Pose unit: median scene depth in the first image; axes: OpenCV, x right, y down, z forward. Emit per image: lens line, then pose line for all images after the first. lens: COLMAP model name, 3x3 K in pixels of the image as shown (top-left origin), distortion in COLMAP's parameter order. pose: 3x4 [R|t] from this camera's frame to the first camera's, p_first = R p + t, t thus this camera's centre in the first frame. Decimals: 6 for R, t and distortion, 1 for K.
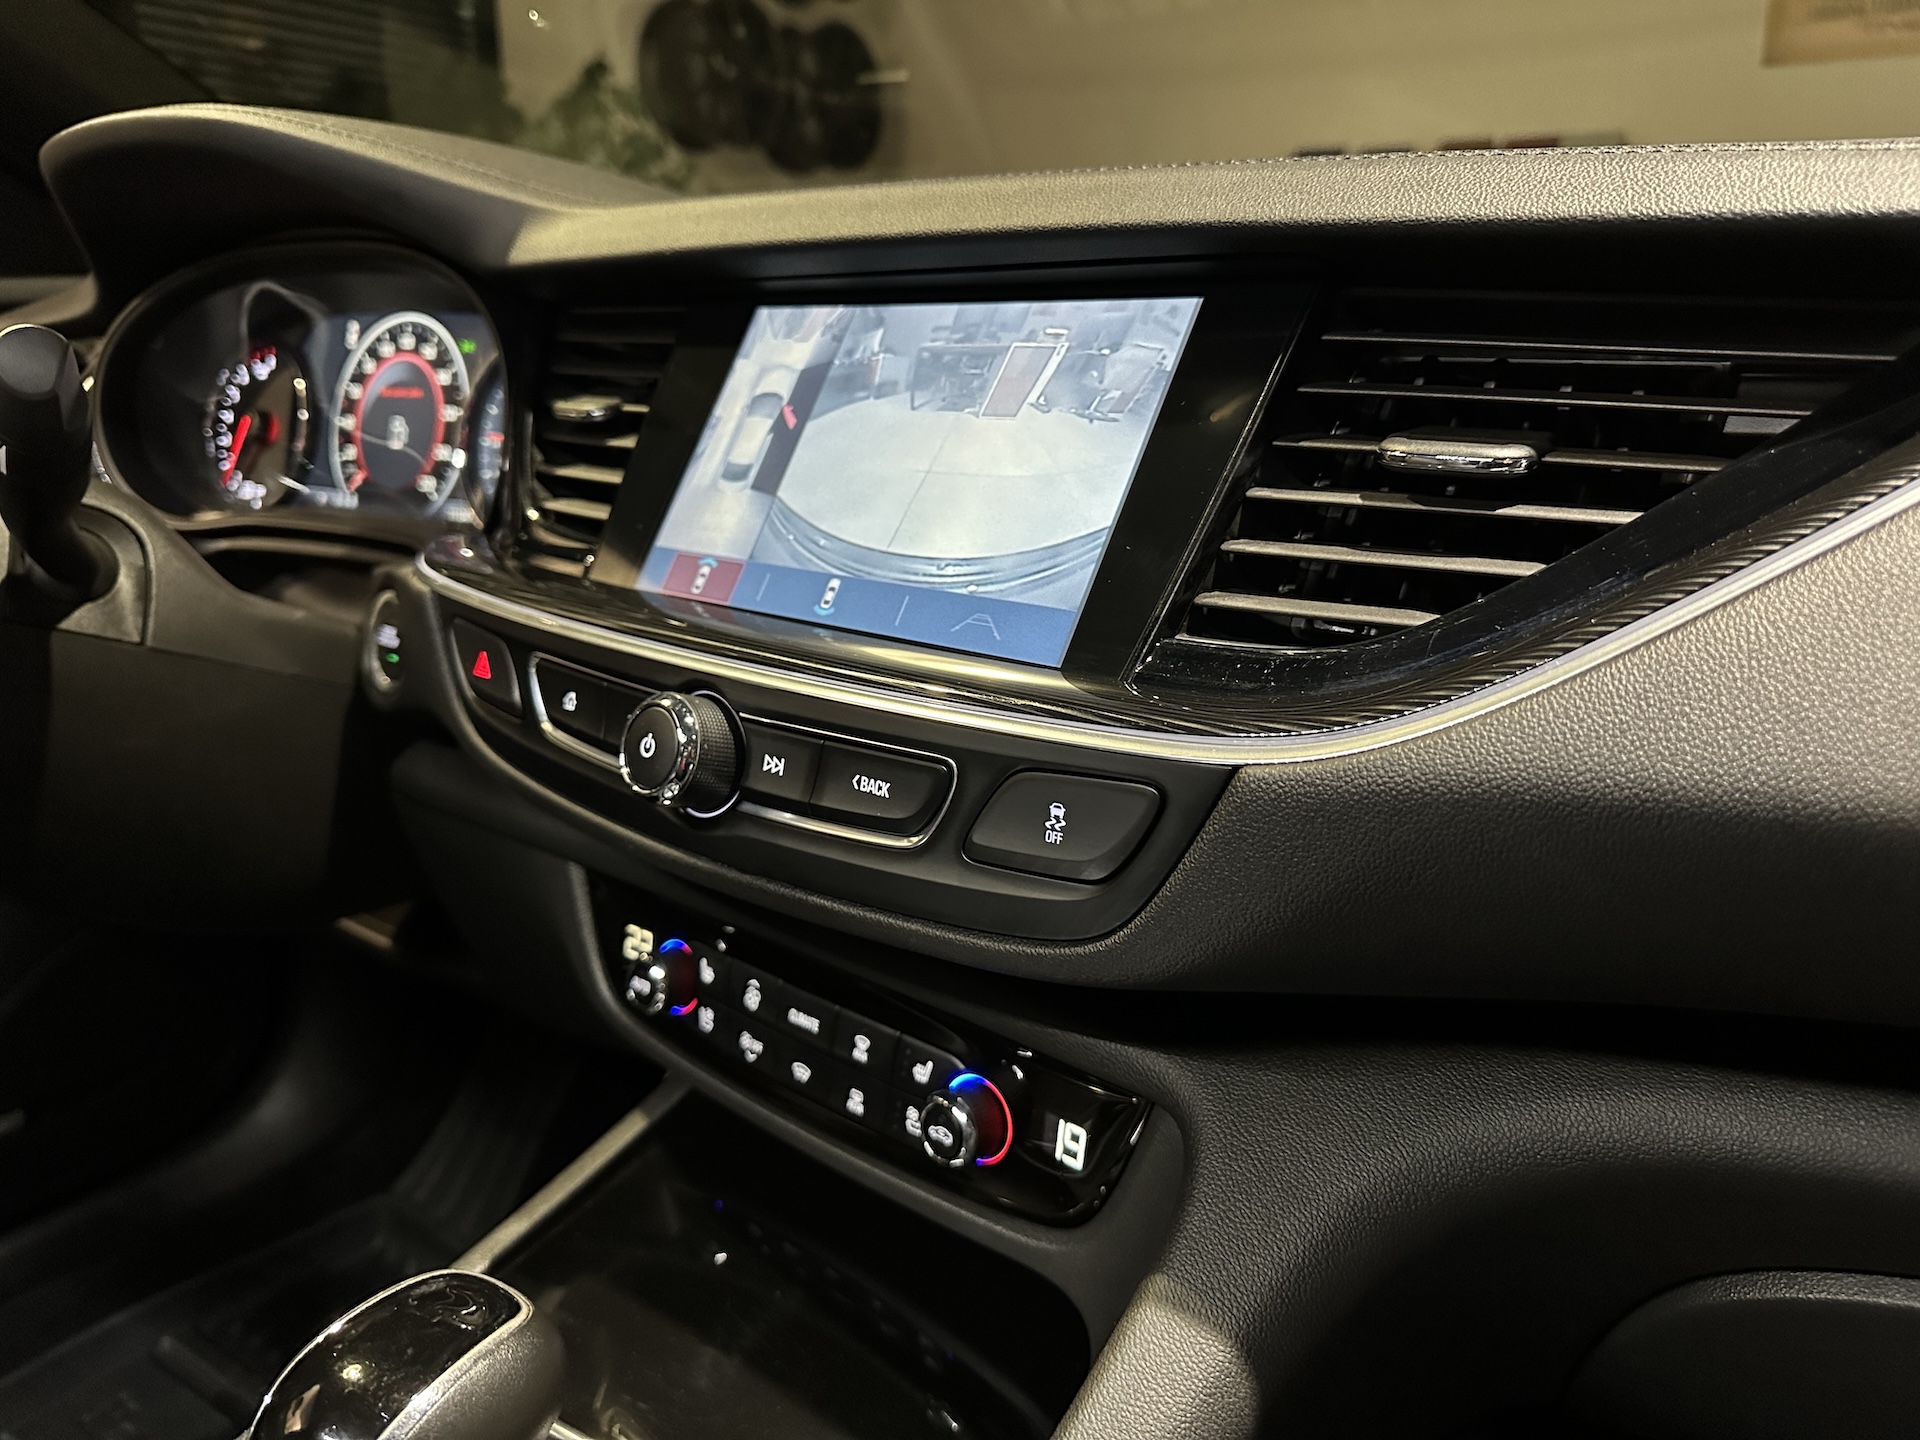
lens RADIAL K [[1409.6, 0, 954.6], [0, 1409.6, 712.7], [0, 0, 1]] dist [0.065871, -0.012427]
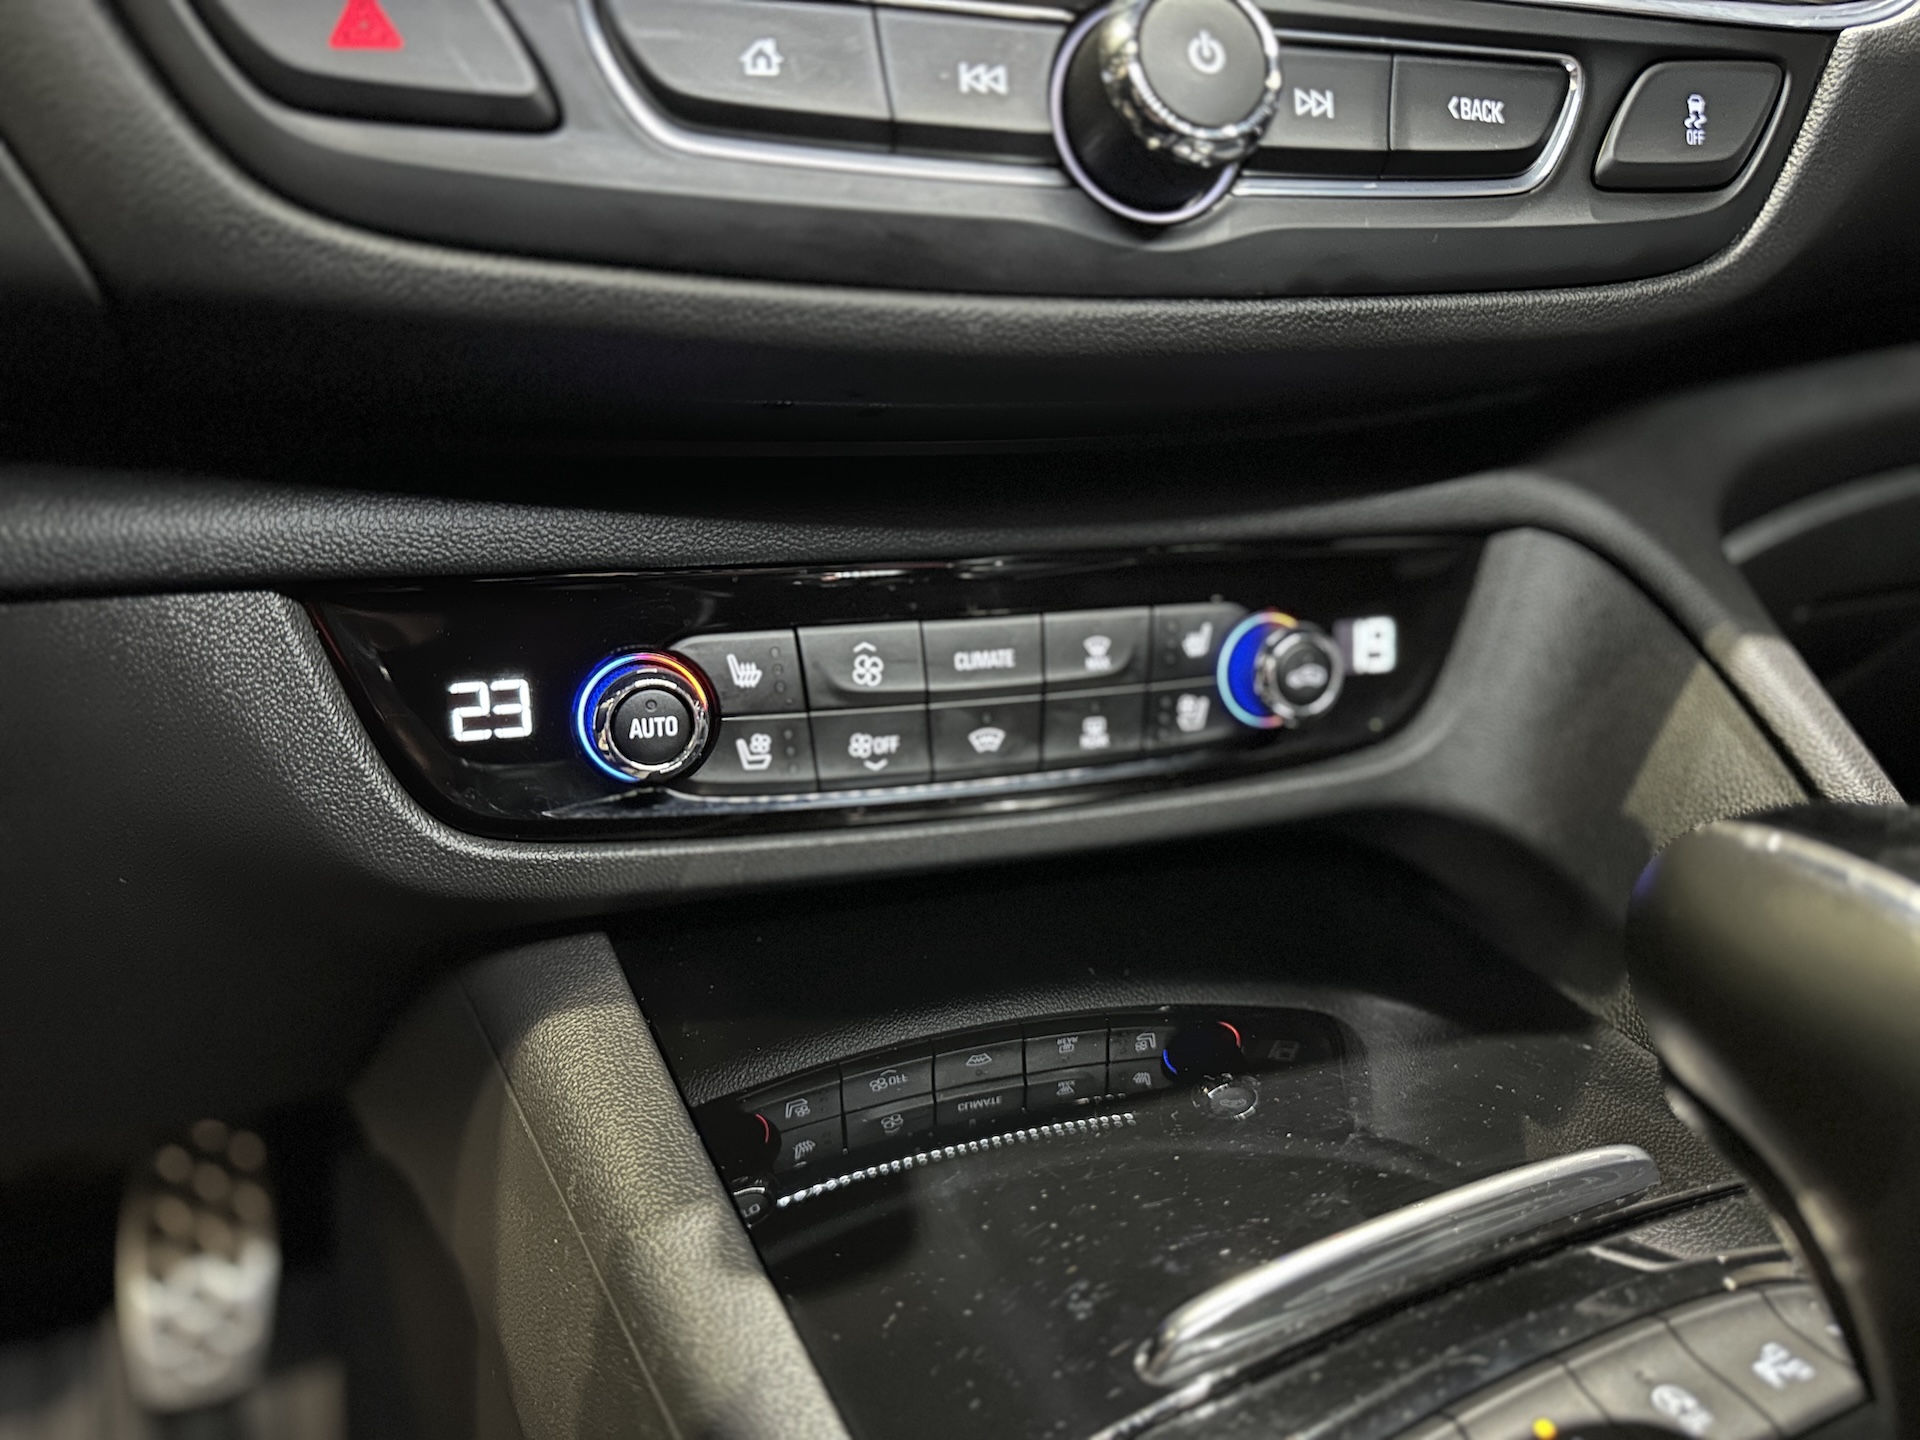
lens RADIAL K [[1358.8, 0, 989.1], [0, 1358.8, 712.8], [0, 0, 1]] dist [0.041125, -0.036956]
pose [[0.471014, -0.229866, 0.851650, -0.701838], [0.209943, 0.966922, 0.144868, 0.162624], [-0.856779, 0.110563, 0.503693, 0.737576]]
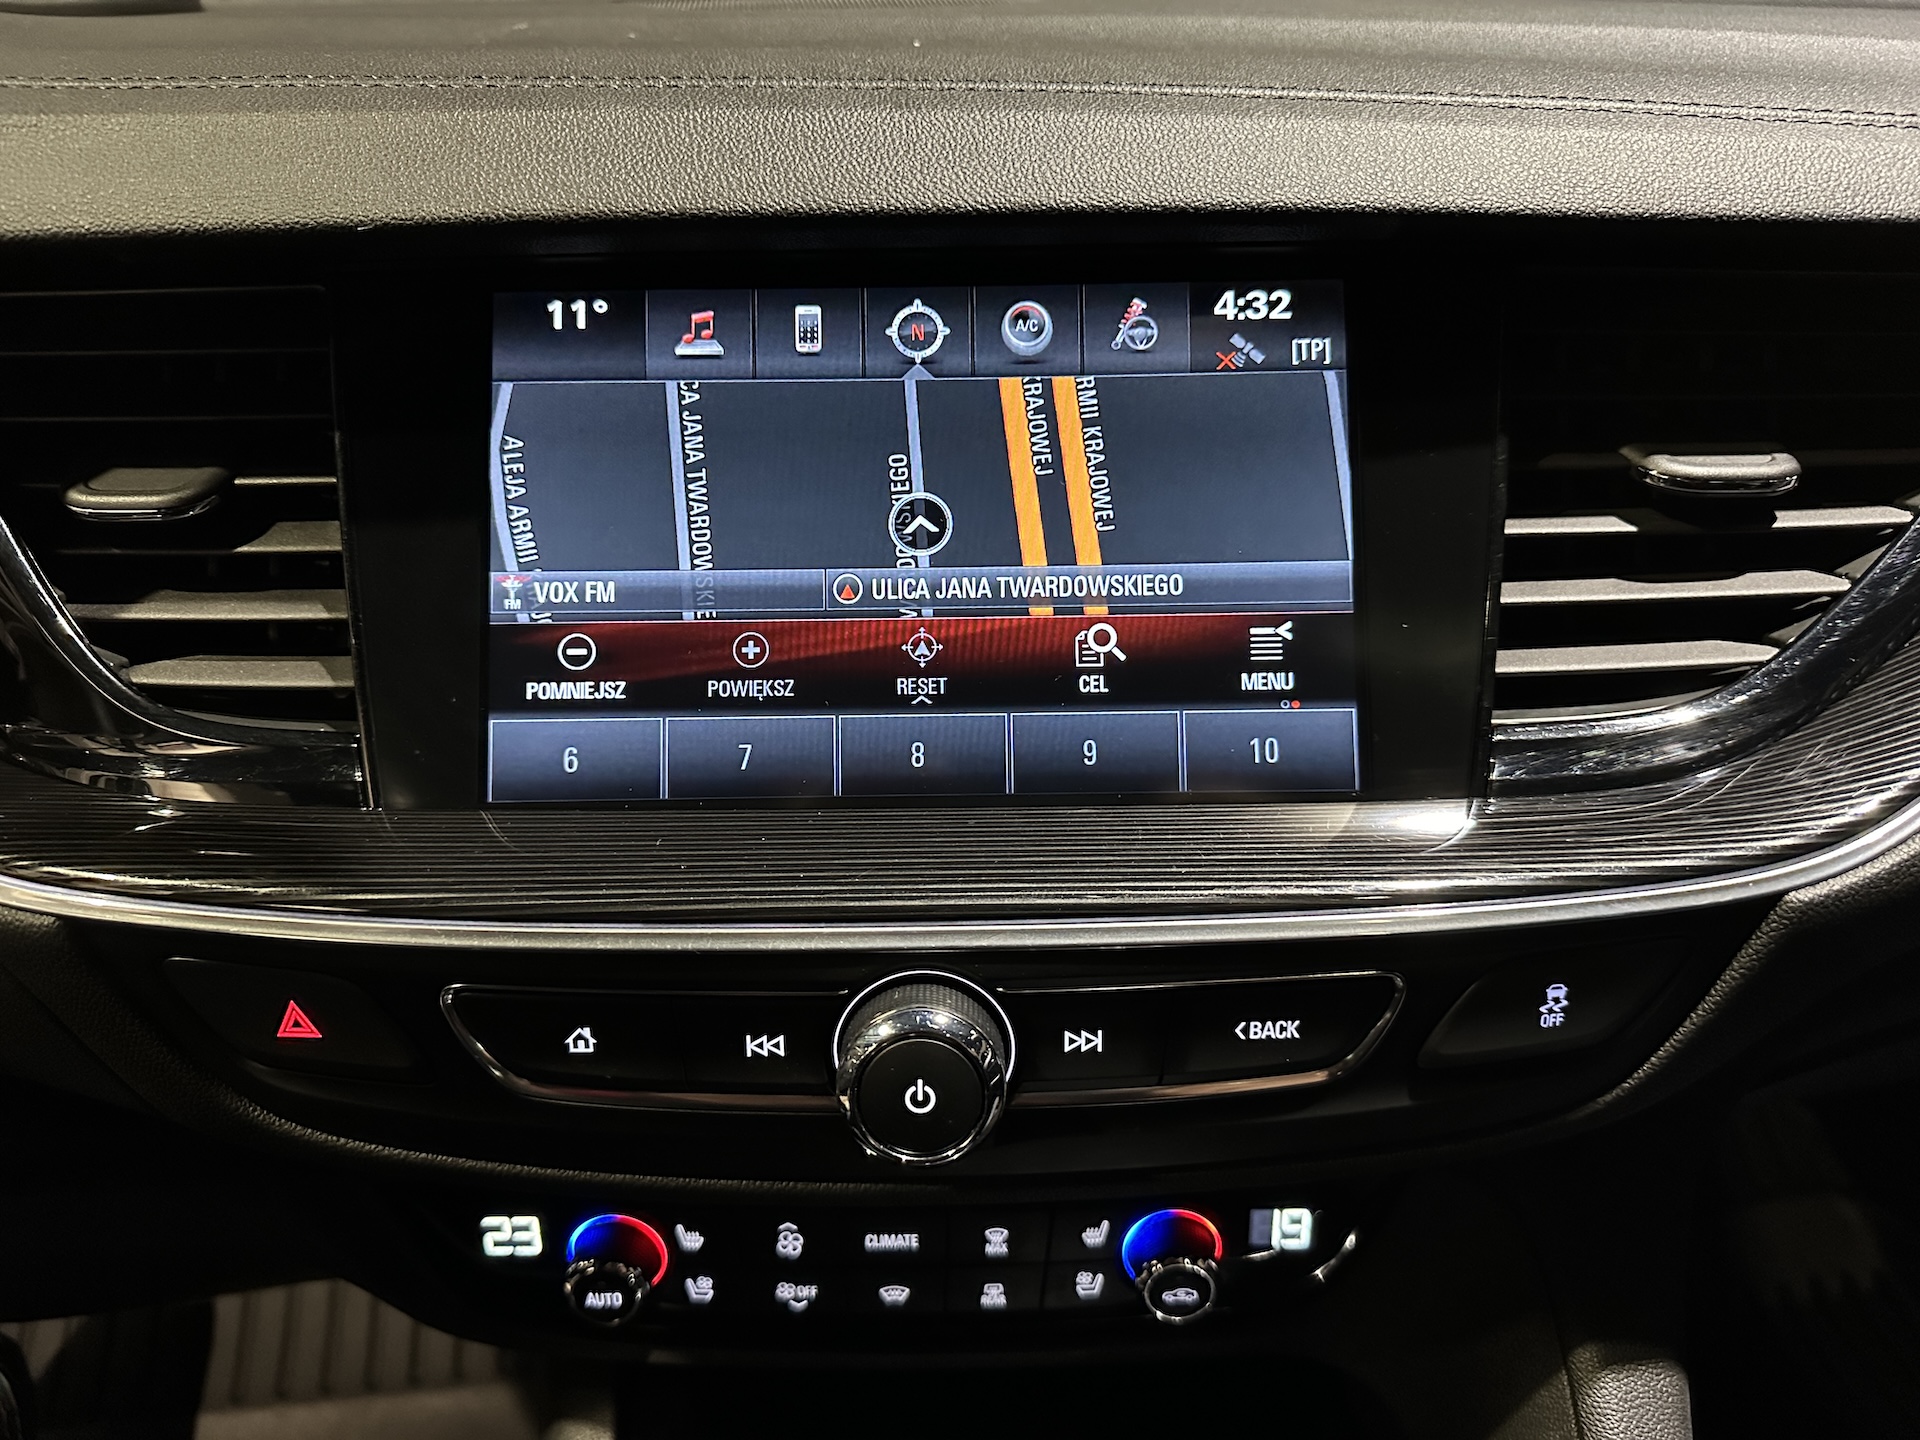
lens RADIAL K [[1358.8, 0, 970.3], [0, 1358.8, 720.4], [0, 0, 1]] dist [0.041125, -0.036956]
pose [[0.739642, -0.326277, 0.588619, -0.459175], [0.179813, 0.938631, 0.294344, -0.288707], [-0.648534, -0.111868, 0.752920, 0.469660]]
